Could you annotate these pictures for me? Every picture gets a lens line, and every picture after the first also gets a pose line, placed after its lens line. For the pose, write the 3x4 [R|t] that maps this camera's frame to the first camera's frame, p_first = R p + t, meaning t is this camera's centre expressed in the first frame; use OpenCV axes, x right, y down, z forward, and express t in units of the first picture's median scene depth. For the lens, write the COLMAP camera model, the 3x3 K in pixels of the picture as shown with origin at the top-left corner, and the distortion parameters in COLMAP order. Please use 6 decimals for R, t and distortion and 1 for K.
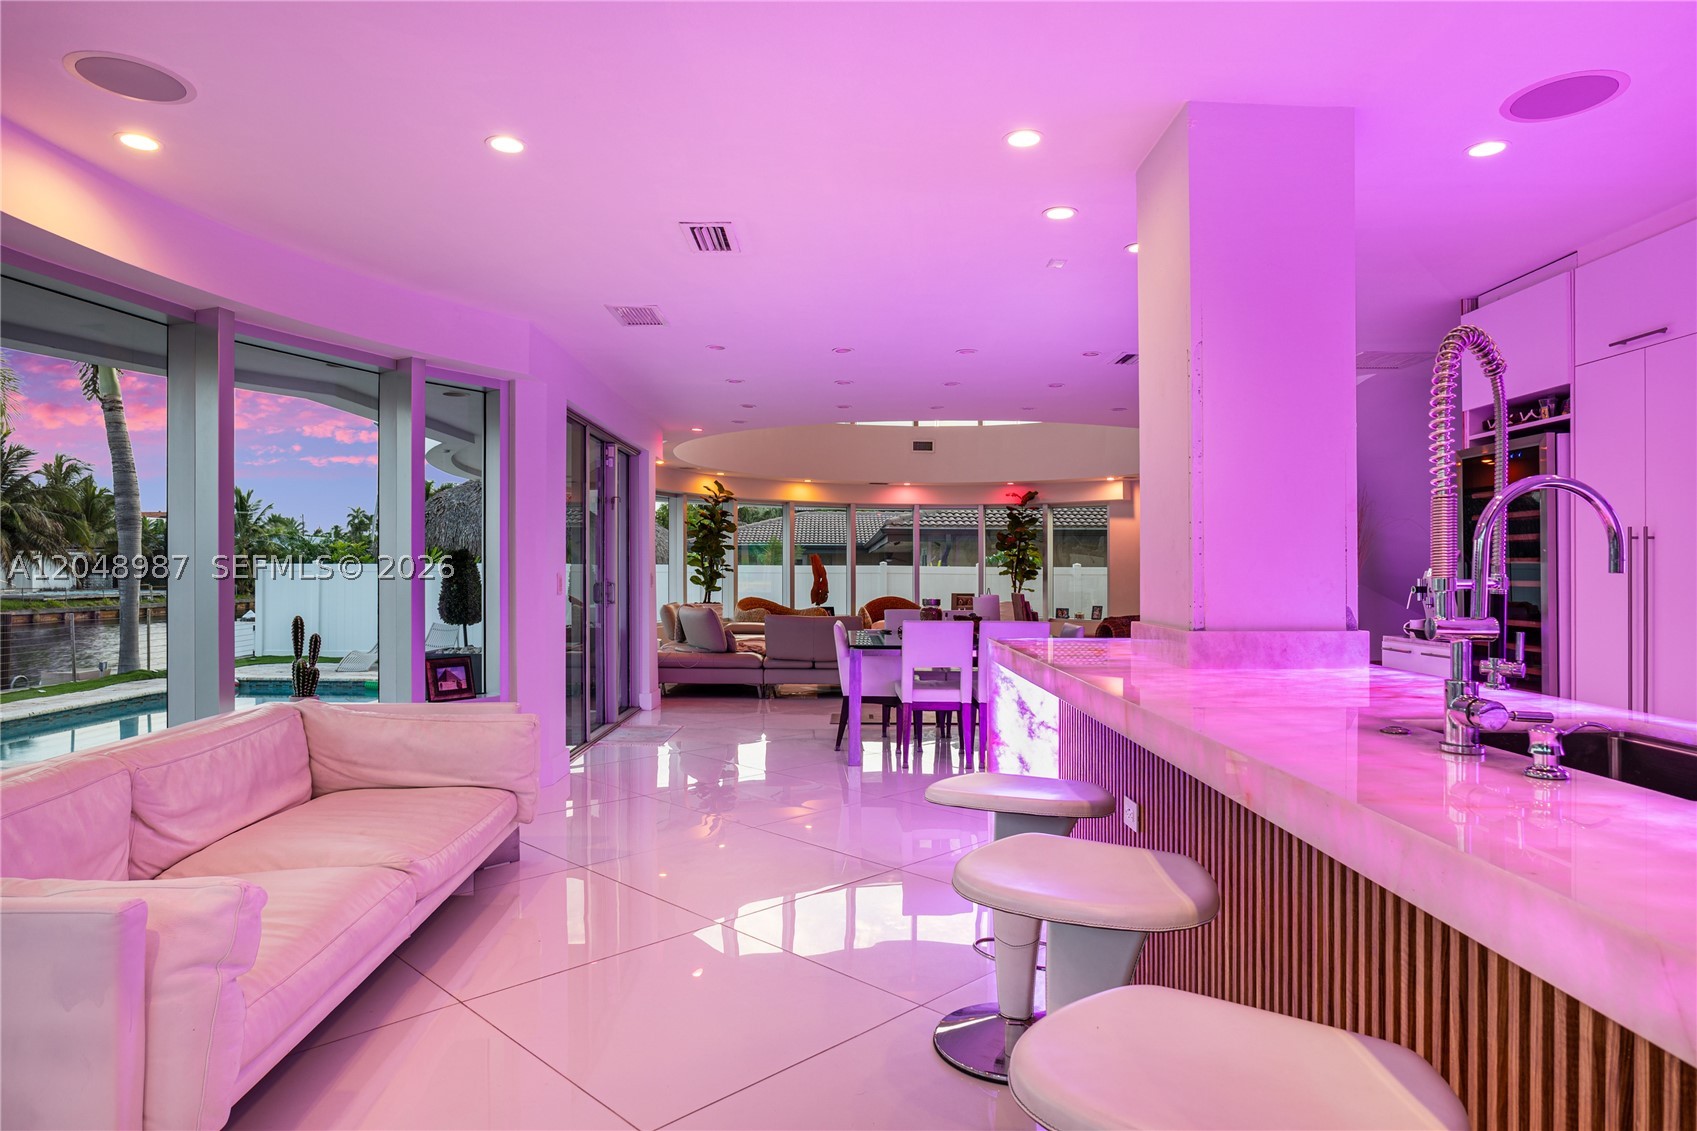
lens RADIAL K [[987.8, 0, 849.9], [0, 987.8, 562.2], [0, 0, 1]] dist [-0.040044, 0.002466]
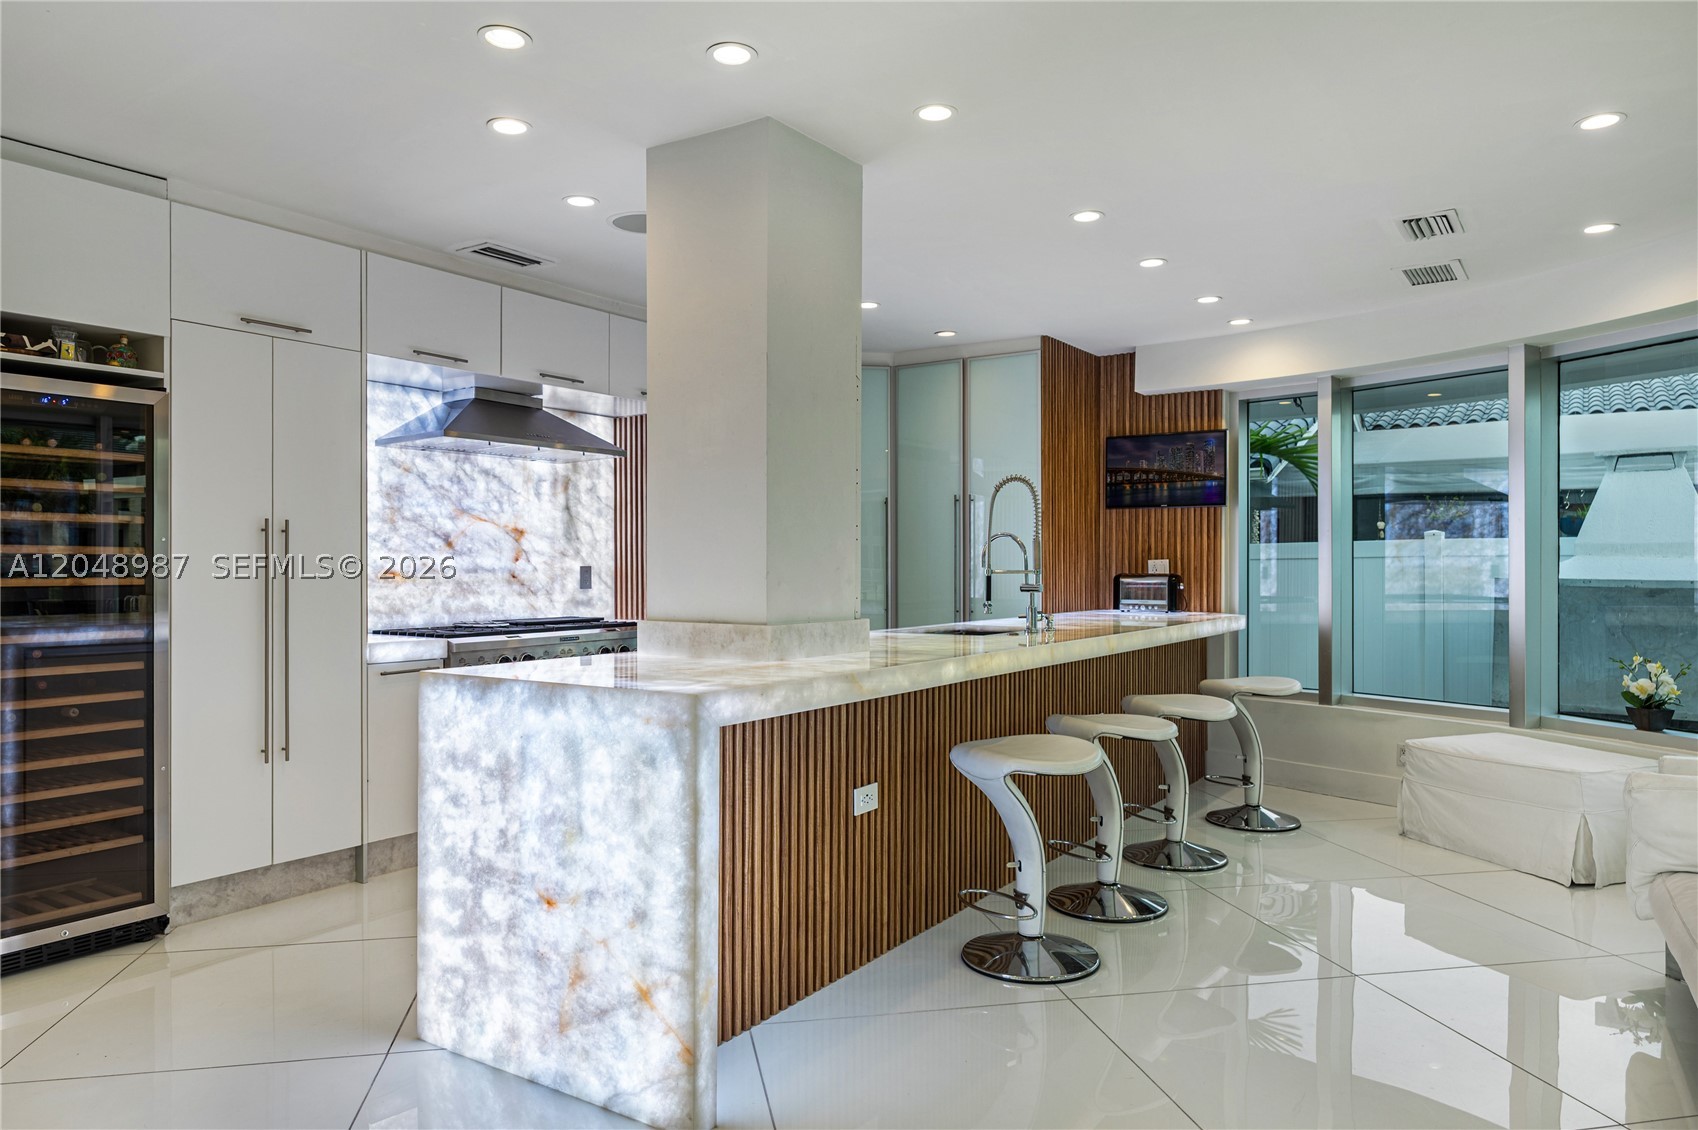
lens RADIAL K [[1097.1, 0, 856.2], [0, 1097.1, 571.6], [0, 0, 1]] dist [-0.023886, 0.019999]
pose [[-0.836847, -0.010750, 0.547332, -0.065498], [-0.010385, 0.999939, 0.003762, 0.001236], [-0.547339, -0.002536, -0.836907, 0.376226]]
